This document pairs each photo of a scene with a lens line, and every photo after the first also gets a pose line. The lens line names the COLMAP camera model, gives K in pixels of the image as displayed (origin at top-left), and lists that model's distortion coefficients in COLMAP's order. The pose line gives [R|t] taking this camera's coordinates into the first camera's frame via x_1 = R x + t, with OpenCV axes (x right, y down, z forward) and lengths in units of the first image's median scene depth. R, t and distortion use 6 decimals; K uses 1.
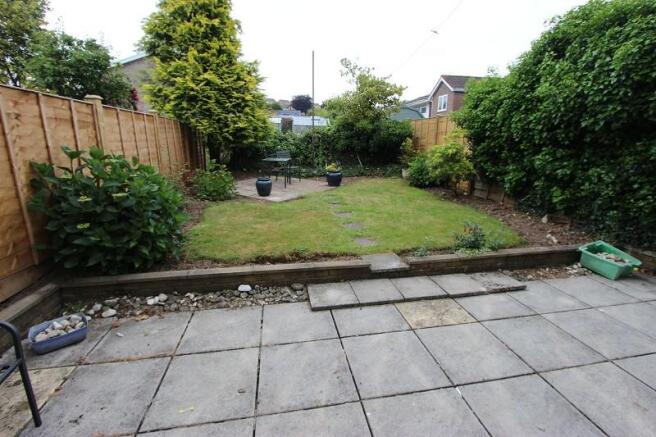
lens RADIAL K [[302.9, 0, 328.0], [0, 302.9, 218.5], [0, 0, 1]] dist [-0.014861, 0.000694]
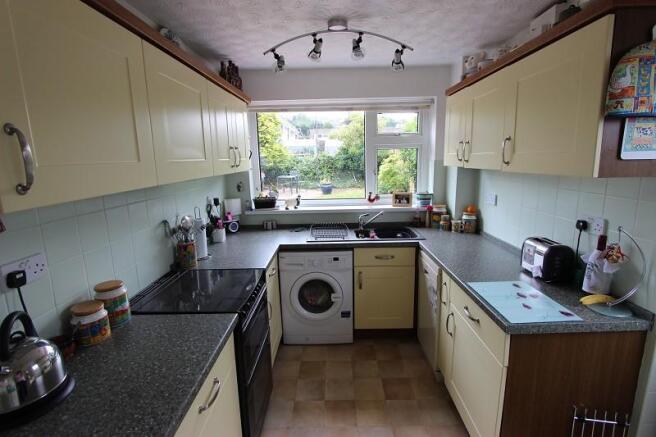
lens RADIAL K [[302.9, 0, 328.0], [0, 302.9, 218.5], [0, 0, 1]] dist [-0.014861, 0.000694]
pose [[0.983208, 0.008809, -0.182277, 0.642589], [-0.016708, 0.998984, -0.041847, 0.146726], [0.181723, 0.044190, 0.982356, -0.880681]]
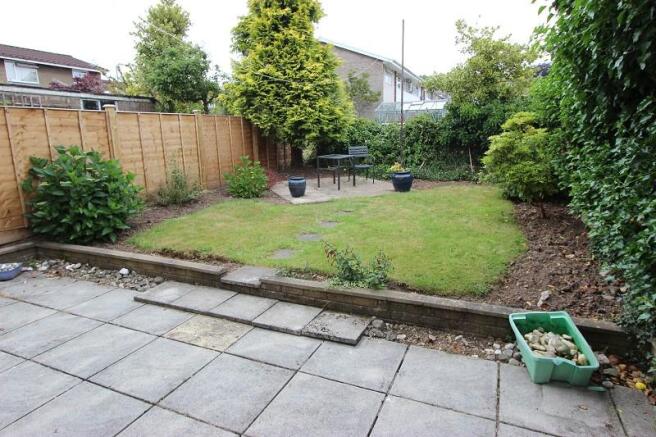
lens RADIAL K [[391.9, 0, 328.0], [0, 391.9, 218.5], [0, 0, 1]] dist [-0.006192, 0.000050]
pose [[0.827640, 0.098871, -0.552483, 0.952916], [-0.115705, 0.993274, 0.004423, -0.049021], [0.549204, 0.060264, 0.833513, 0.165986]]
